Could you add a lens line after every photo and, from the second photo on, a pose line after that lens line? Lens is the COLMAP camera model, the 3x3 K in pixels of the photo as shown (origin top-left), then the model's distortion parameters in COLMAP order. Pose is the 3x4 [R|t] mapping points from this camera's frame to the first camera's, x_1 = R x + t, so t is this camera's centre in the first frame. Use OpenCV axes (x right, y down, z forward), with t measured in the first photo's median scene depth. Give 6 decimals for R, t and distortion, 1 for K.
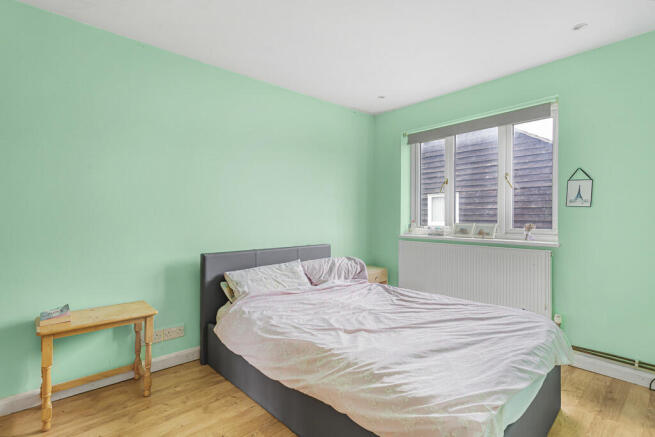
lens RADIAL K [[310.2, 0, 329.4], [0, 310.2, 216.9], [0, 0, 1]] dist [0.002264, 0.000549]
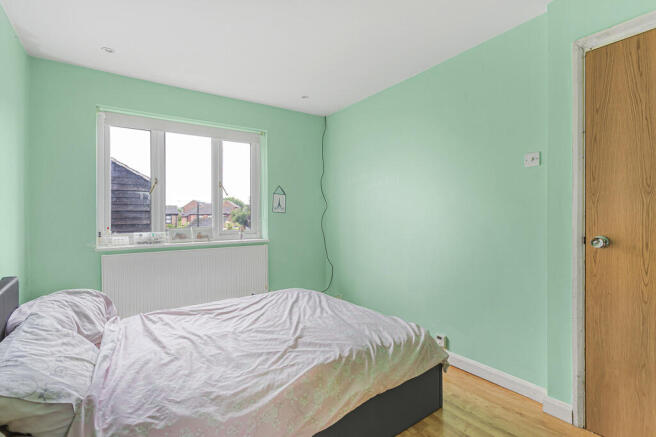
lens RADIAL K [[310.6, 0, 329.9], [0, 310.6, 216.8], [0, 0, 1]] dist [0.002264, 0.000549]
pose [[0.149045, -0.000973, 0.988830, -0.738353], [0.013866, 0.999903, -0.001107, -0.008627], [-0.988733, 0.013876, 0.149044, 0.670666]]
